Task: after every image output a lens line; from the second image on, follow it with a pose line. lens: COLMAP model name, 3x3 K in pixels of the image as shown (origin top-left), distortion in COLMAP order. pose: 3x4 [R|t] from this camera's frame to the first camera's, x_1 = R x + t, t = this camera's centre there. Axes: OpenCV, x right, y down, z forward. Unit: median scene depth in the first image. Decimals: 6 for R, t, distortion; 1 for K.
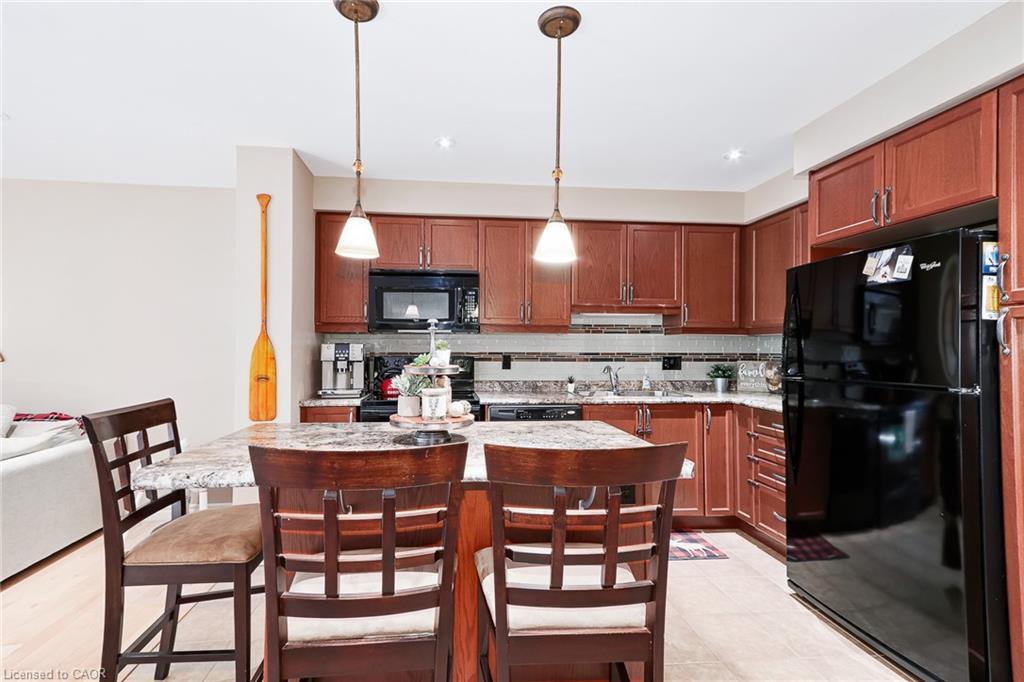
lens RADIAL K [[481.1, 0, 479.3], [0, 481.1, 340.0], [0, 0, 1]] dist [0.028856, -0.000076]
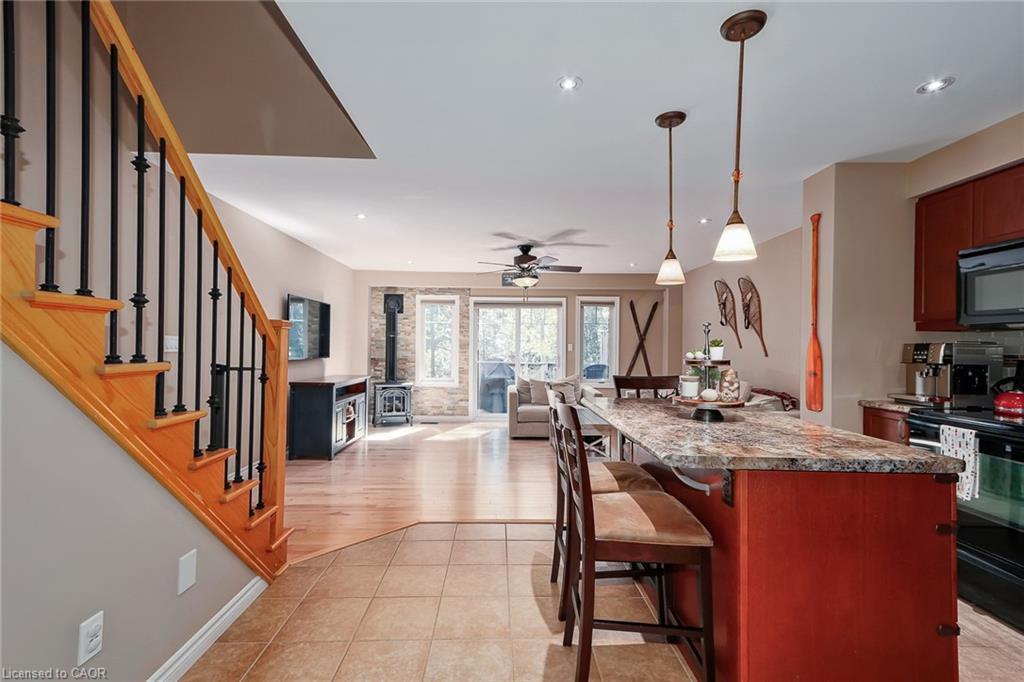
lens RADIAL K [[474.8, 0, 518.1], [0, 474.8, 340.6], [0, 0, 1]] dist [0.033545, 0.000271]
pose [[-0.060893, -0.012415, -0.998067, 0.647598], [0.006888, 0.999894, -0.012858, 0.008746], [0.998121, -0.007657, -0.060801, 0.317746]]
